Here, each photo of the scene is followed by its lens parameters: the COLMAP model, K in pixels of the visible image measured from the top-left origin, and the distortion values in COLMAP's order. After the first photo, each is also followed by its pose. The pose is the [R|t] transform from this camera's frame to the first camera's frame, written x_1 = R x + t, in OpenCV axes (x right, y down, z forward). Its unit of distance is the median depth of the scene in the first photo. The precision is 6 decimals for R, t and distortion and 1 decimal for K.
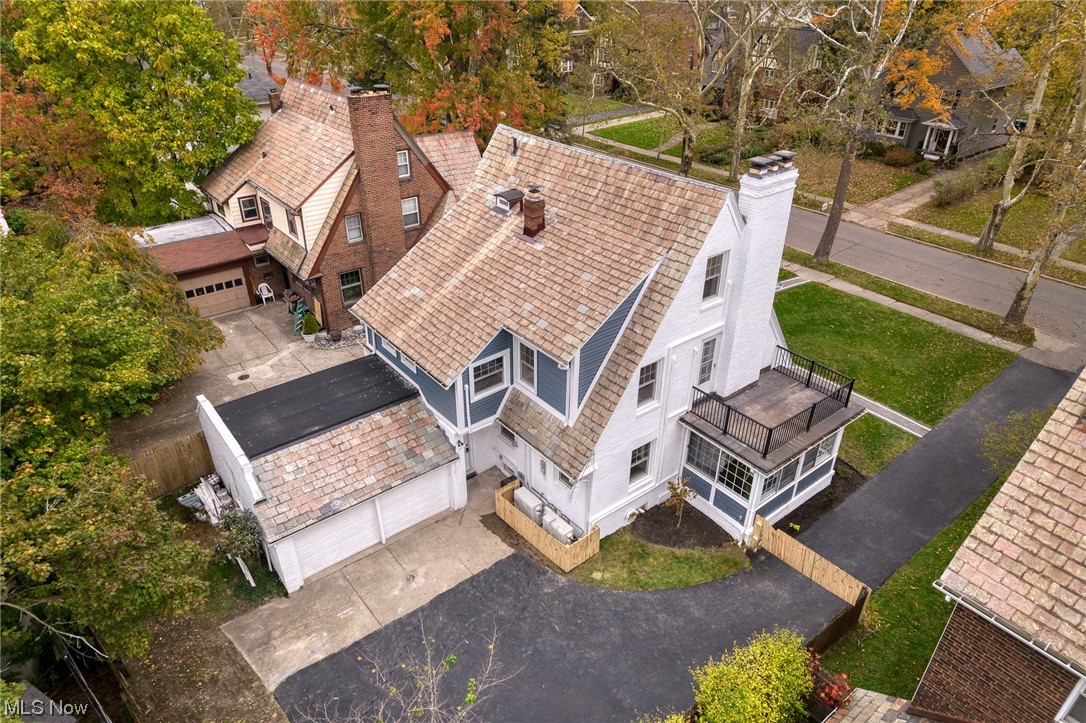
lens RADIAL K [[684.6, 0, 543.0], [0, 684.6, 361.5], [0, 0, 1]] dist [-0.000352, 0.017820]
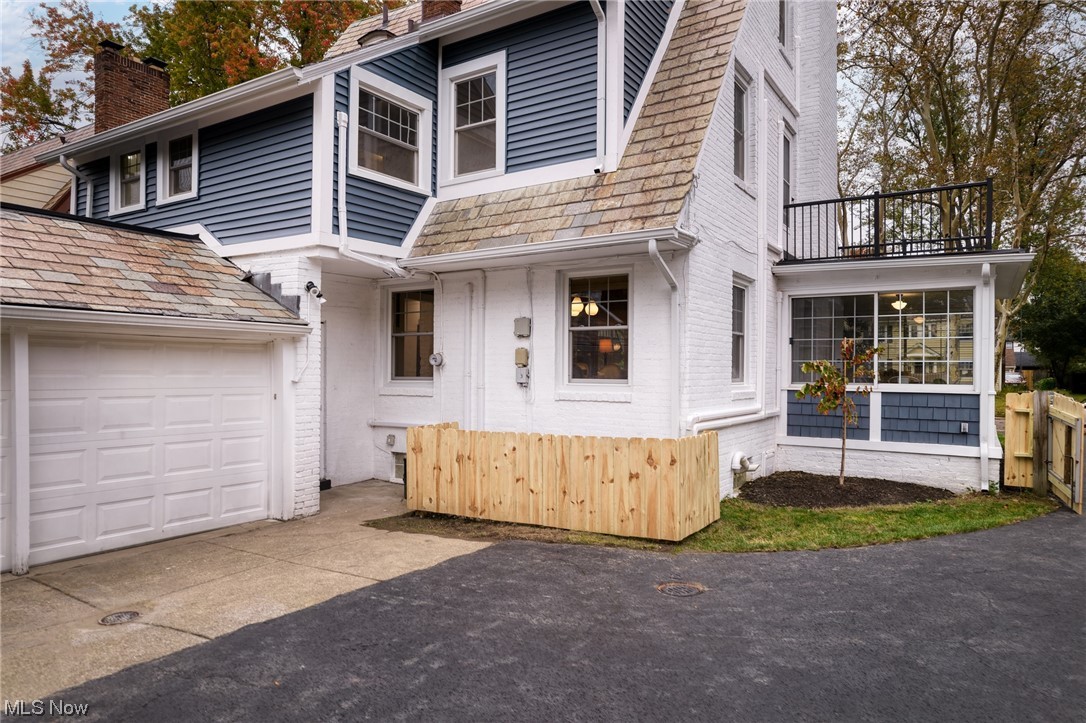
lens RADIAL K [[684.6, 0, 543.0], [0, 684.6, 361.5], [0, 0, 1]] dist [-0.000352, 0.017820]
pose [[0.947912, 0.004838, 0.318495, -0.125537], [0.160369, 0.856668, -0.490308, 0.373861], [-0.275217, 0.515846, 0.811270, 0.697801]]
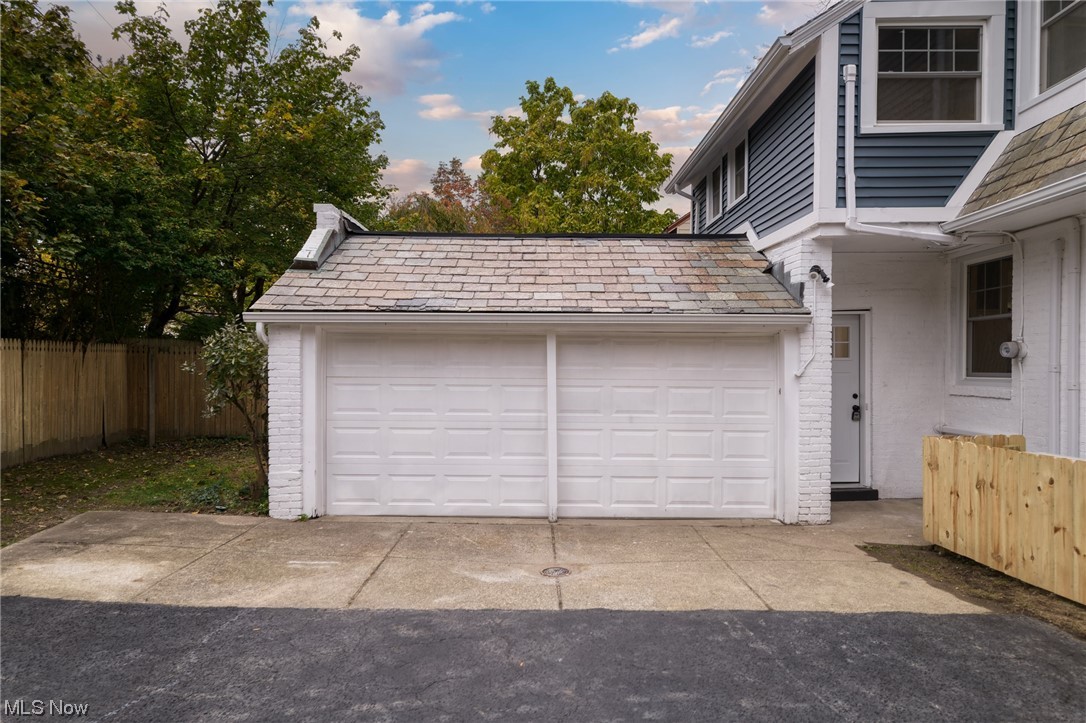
lens RADIAL K [[684.6, 0, 543.0], [0, 684.6, 361.5], [0, 0, 1]] dist [-0.000352, 0.017820]
pose [[0.794552, -0.001320, -0.607195, -0.022729], [-0.308828, 0.860115, -0.405991, 0.351127], [0.522793, 0.510099, 0.682998, 0.738785]]
